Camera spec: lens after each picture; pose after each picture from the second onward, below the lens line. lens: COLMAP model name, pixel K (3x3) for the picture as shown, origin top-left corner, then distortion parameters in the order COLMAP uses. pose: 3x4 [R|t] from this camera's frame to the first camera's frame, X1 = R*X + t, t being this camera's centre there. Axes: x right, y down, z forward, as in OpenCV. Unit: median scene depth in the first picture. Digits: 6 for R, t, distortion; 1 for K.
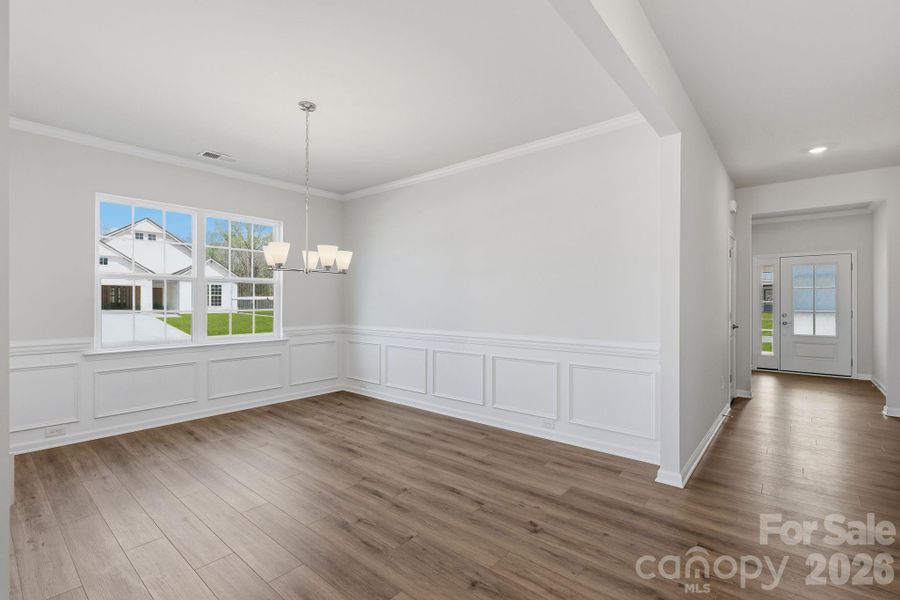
lens RADIAL K [[406.4, 0, 447.3], [0, 406.4, 302.8], [0, 0, 1]] dist [0.001360, 0.000012]
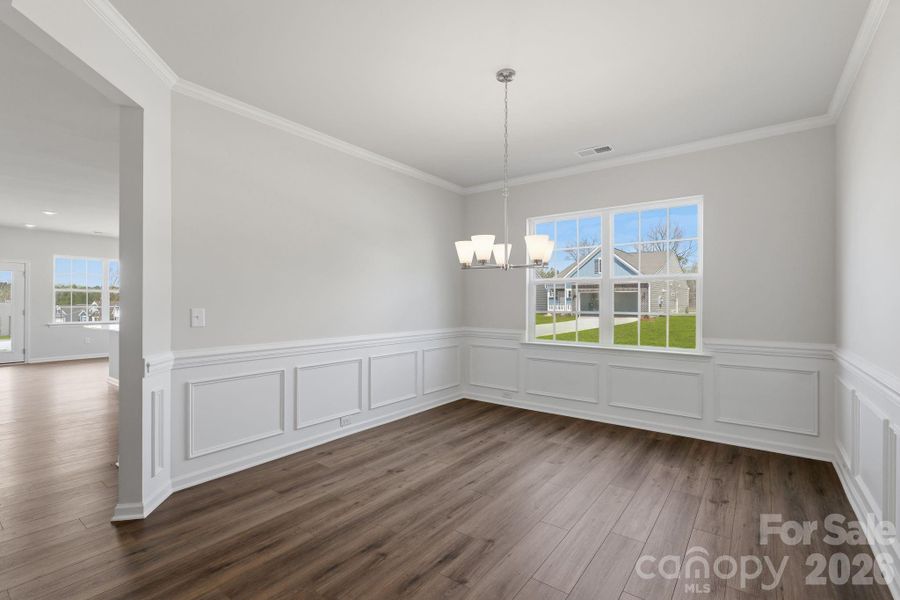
lens RADIAL K [[406.4, 0, 447.3], [0, 406.4, 302.8], [0, 0, 1]] dist [0.001360, 0.000012]
pose [[0.062593, 0.003173, -0.998034, 0.420504], [-0.005574, 0.999980, 0.002829, -0.004155], [0.998024, 0.005386, 0.062609, 0.690232]]
